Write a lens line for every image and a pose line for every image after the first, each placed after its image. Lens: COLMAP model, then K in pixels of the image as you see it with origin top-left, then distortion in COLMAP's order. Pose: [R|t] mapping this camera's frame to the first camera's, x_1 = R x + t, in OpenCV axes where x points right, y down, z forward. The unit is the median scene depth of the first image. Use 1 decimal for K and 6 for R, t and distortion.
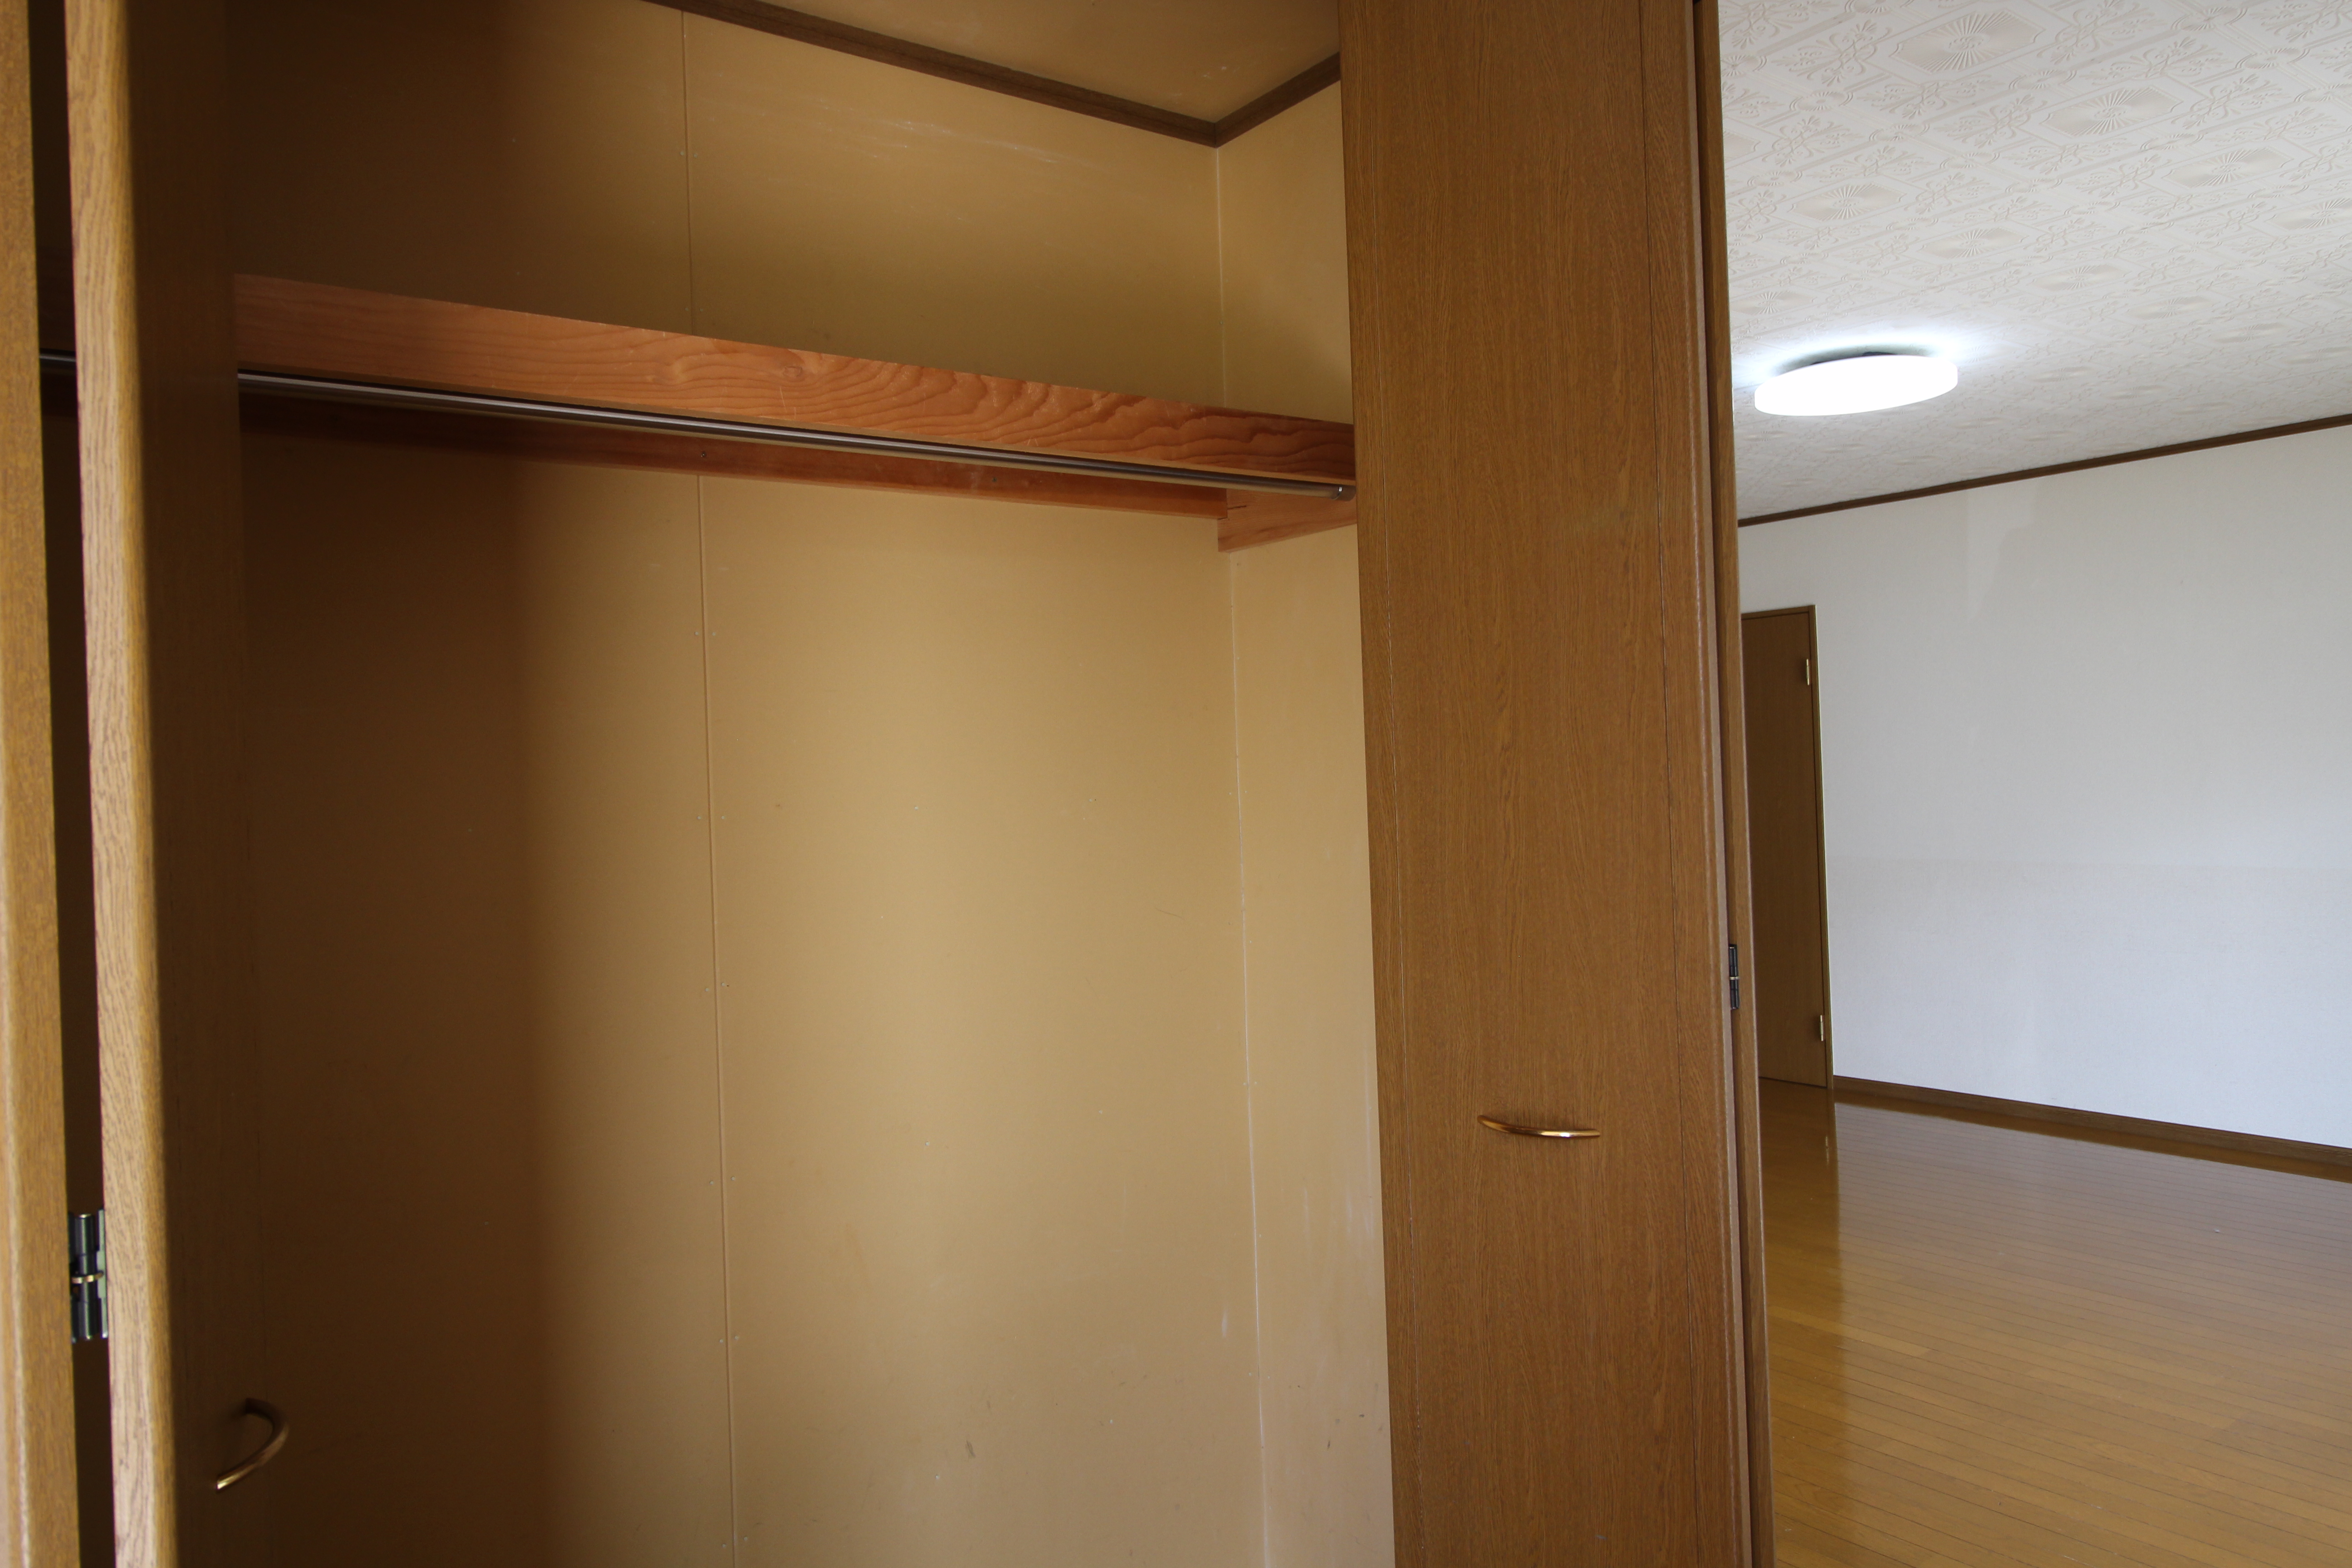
lens RADIAL K [[1573.9, 0, 1176.2], [0, 1573.9, 780.2], [0, 0, 1]] dist [0.011249, -0.010780]
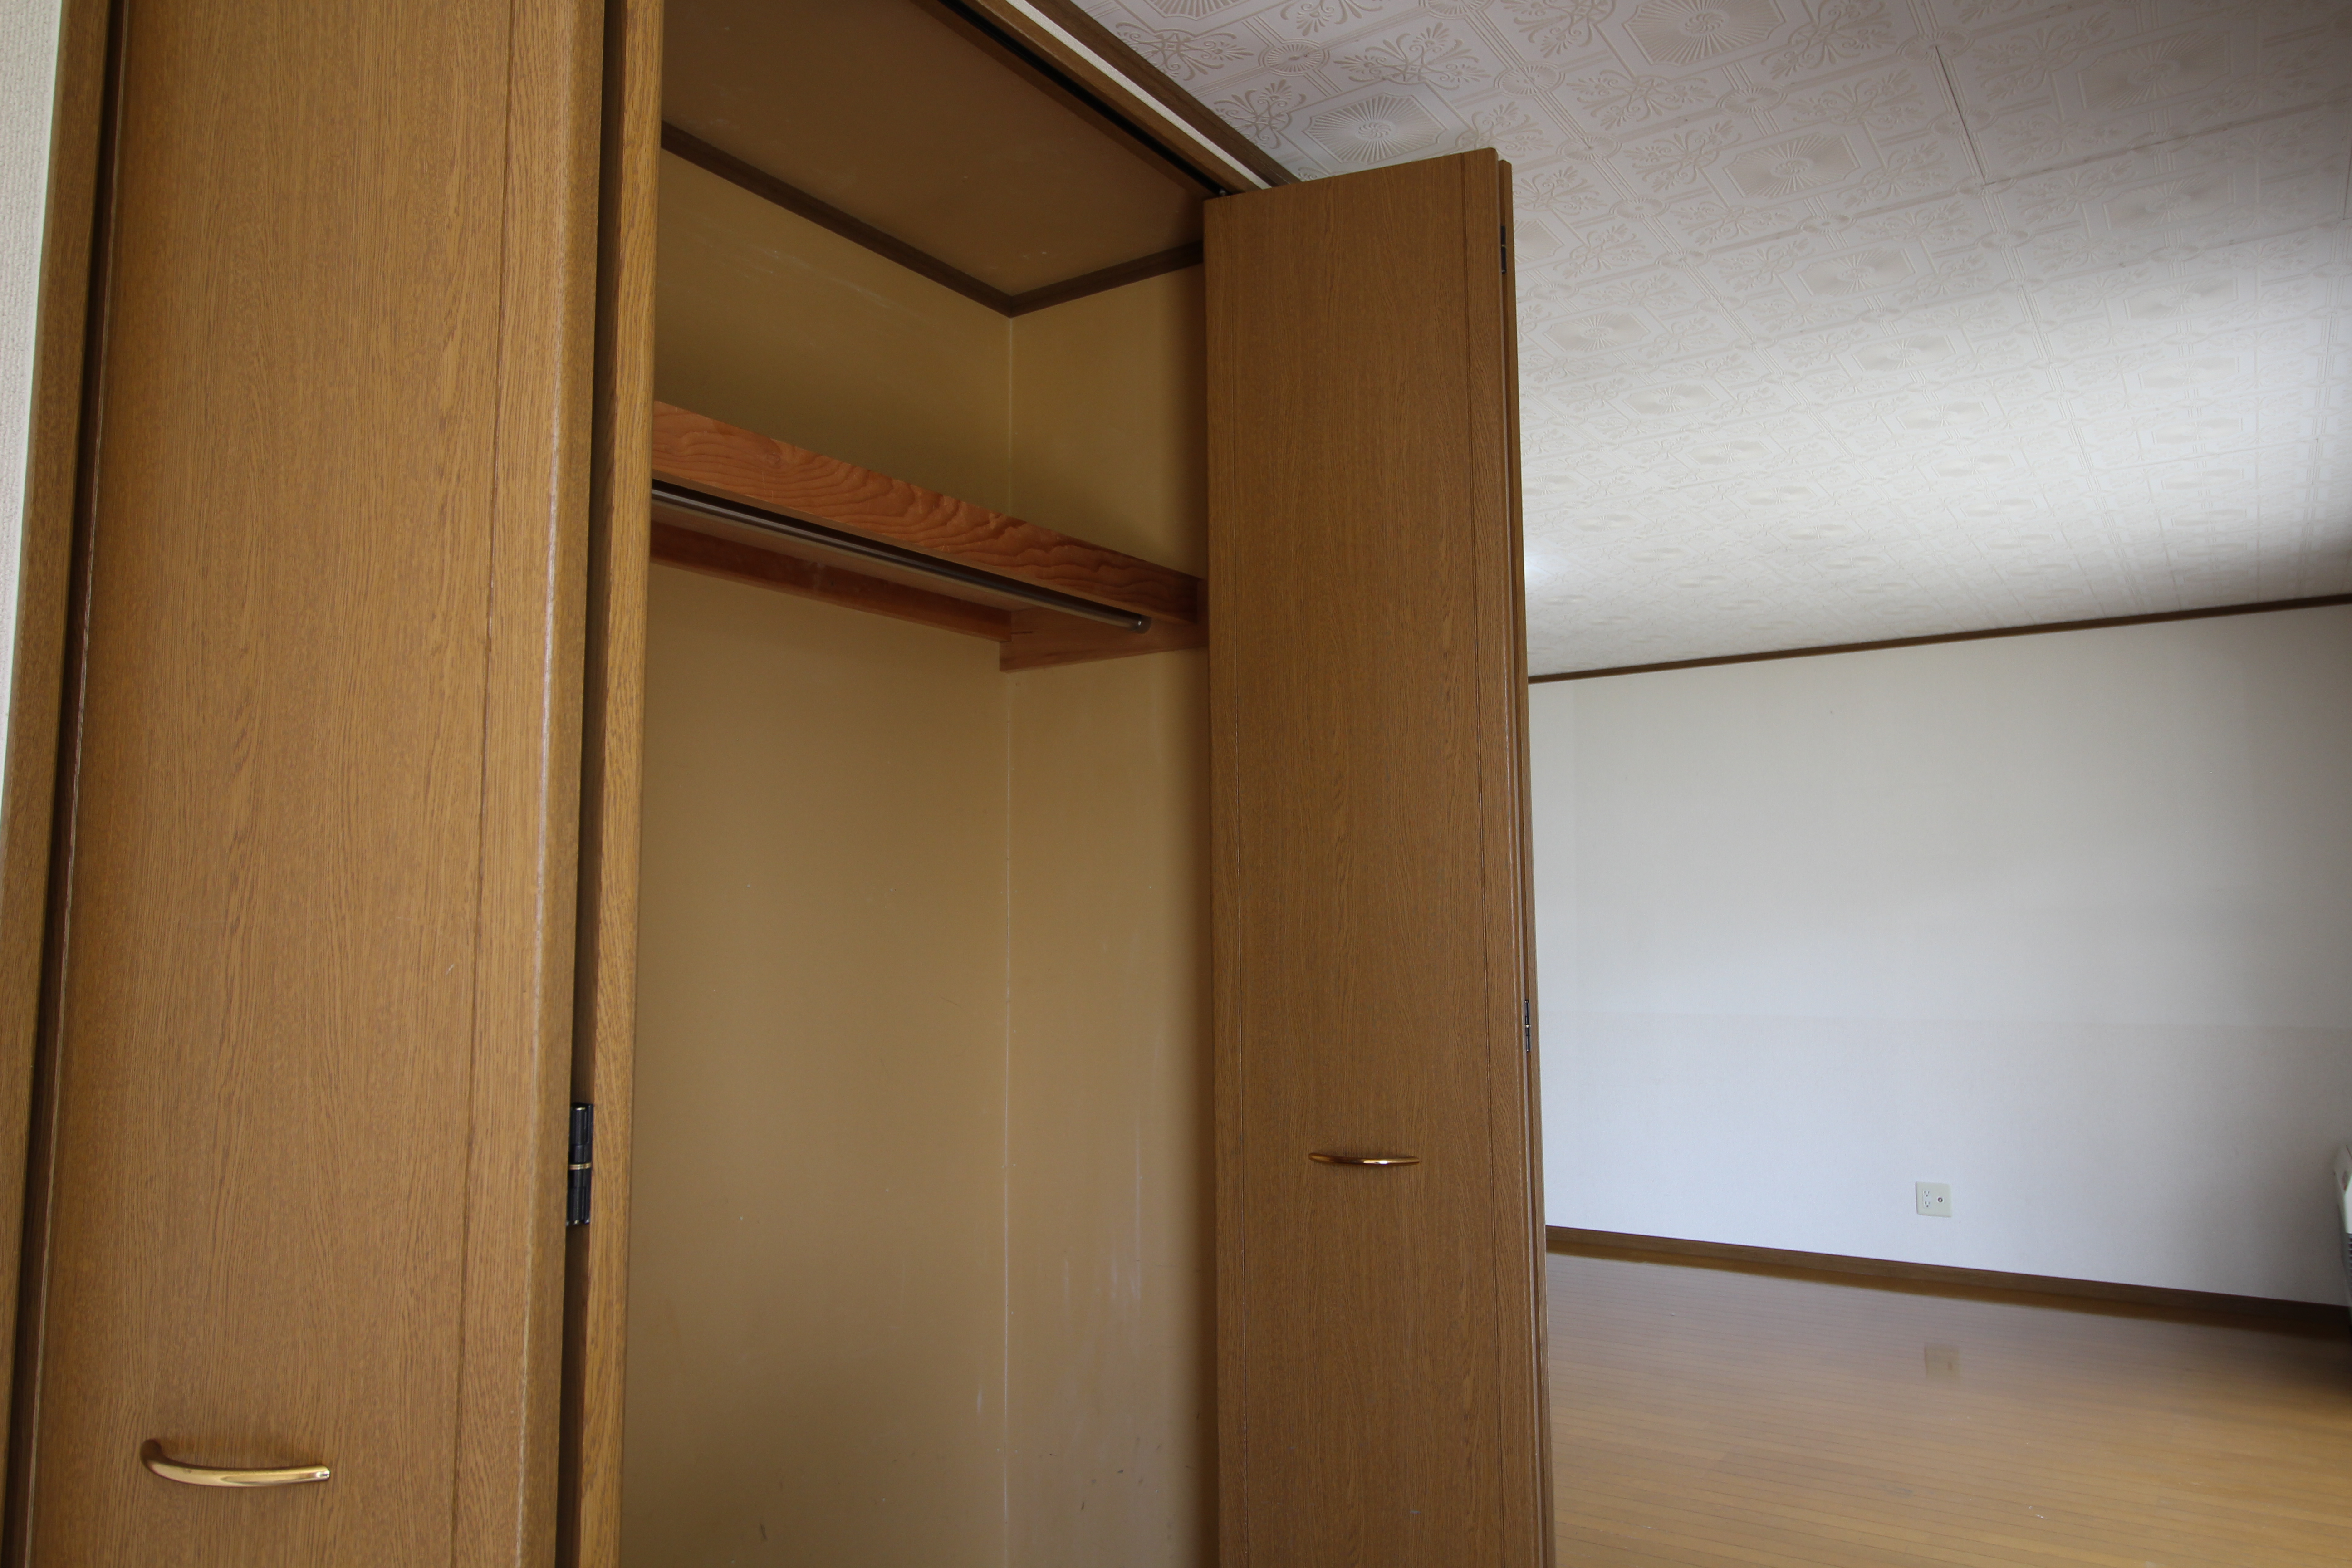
lens RADIAL K [[1573.9, 0, 1178.2], [0, 1573.9, 784.6], [0, 0, 1]] dist [0.011249, -0.010780]
pose [[0.941444, 0.060324, 0.331730, -0.311765], [-0.024767, 0.993580, -0.110390, 0.074560], [-0.336259, 0.095710, 0.936893, -0.089679]]
